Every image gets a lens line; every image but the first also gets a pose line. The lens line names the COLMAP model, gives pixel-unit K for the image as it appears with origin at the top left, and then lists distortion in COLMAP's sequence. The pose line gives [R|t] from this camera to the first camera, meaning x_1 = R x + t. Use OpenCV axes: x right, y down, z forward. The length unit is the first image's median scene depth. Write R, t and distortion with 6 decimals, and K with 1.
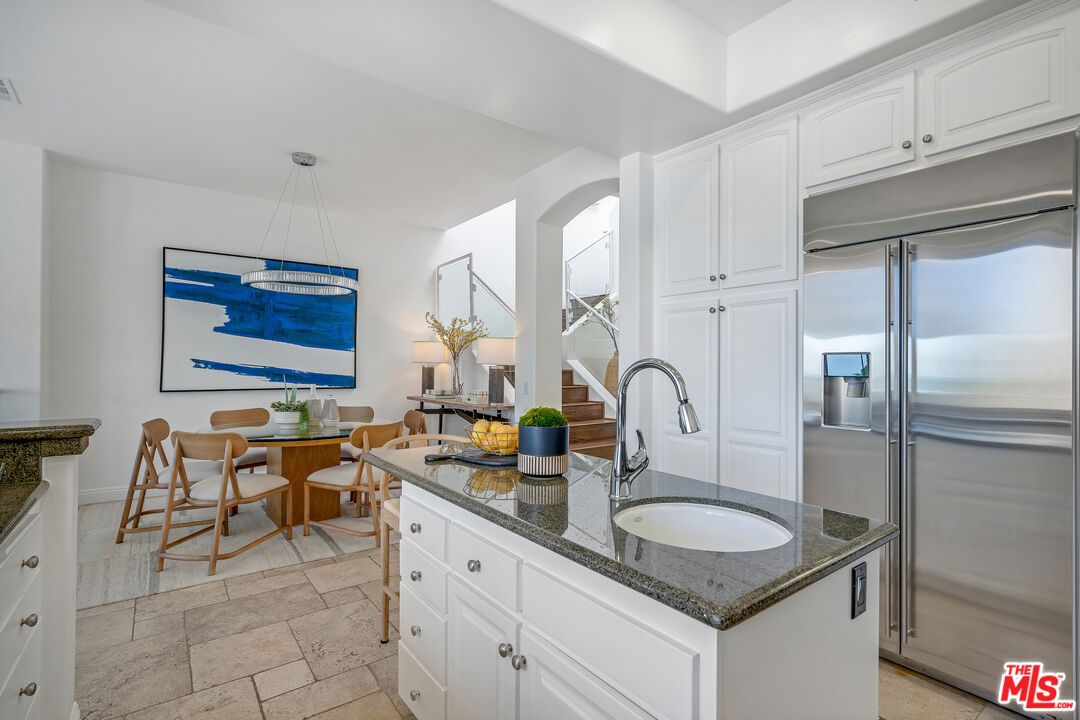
lens RADIAL K [[524.0, 0, 539.4], [0, 524.0, 356.2], [0, 0, 1]] dist [-0.000113, 0.000528]
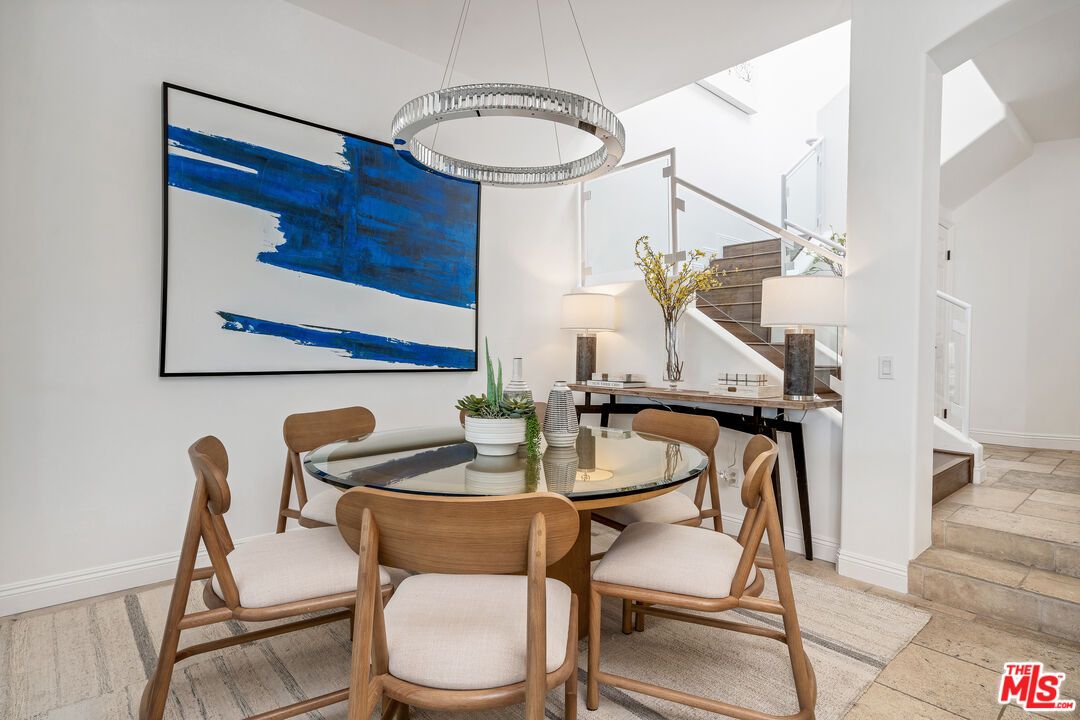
lens RADIAL K [[568.5, 0, 541.2], [0, 568.5, 355.9], [0, 0, 1]] dist [0.001039, 0.000074]
pose [[0.995414, 0.003491, 0.095601, -0.380338], [-0.006113, 0.999613, 0.027148, 0.029310], [-0.095470, -0.027608, 0.995049, 0.390777]]
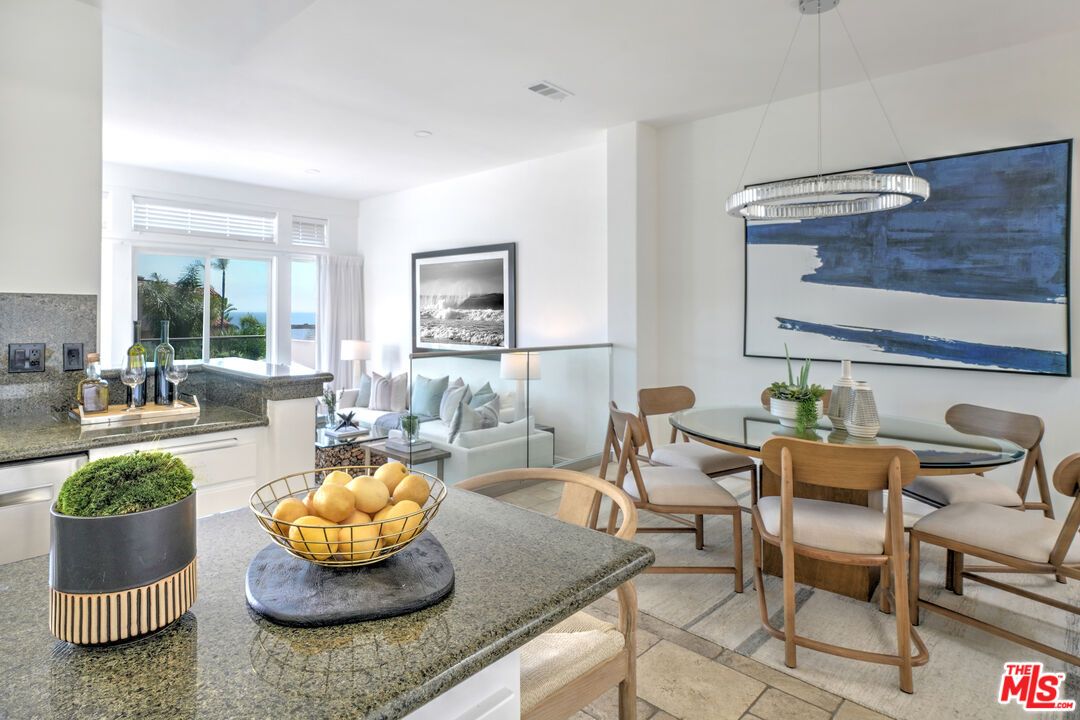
lens RADIAL K [[589.8, 0, 466.0], [0, 589.8, 310.5], [0, 0, 1]] dist [-0.002597, 0.005296]
pose [[0.122808, -0.006489, -0.992409, 0.158948], [0.006945, 0.999960, -0.005679, -0.003427], [0.992406, -0.006195, 0.122849, 0.398389]]
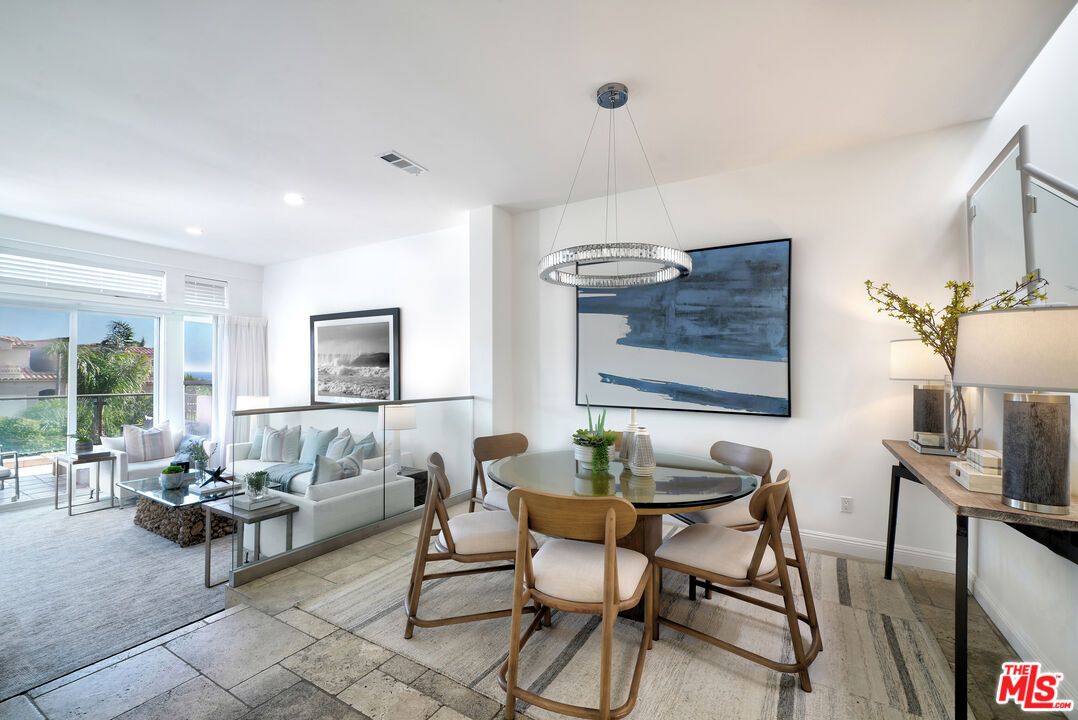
lens RADIAL K [[450.2, 0, 537.0], [0, 450.2, 370.3], [0, 0, 1]] dist [0.003237, -0.000378]
pose [[0.386020, -0.004616, -0.922479, 0.062572], [0.006775, 0.999975, -0.002168, 0.000896], [0.922466, -0.005413, 0.386041, 0.537488]]
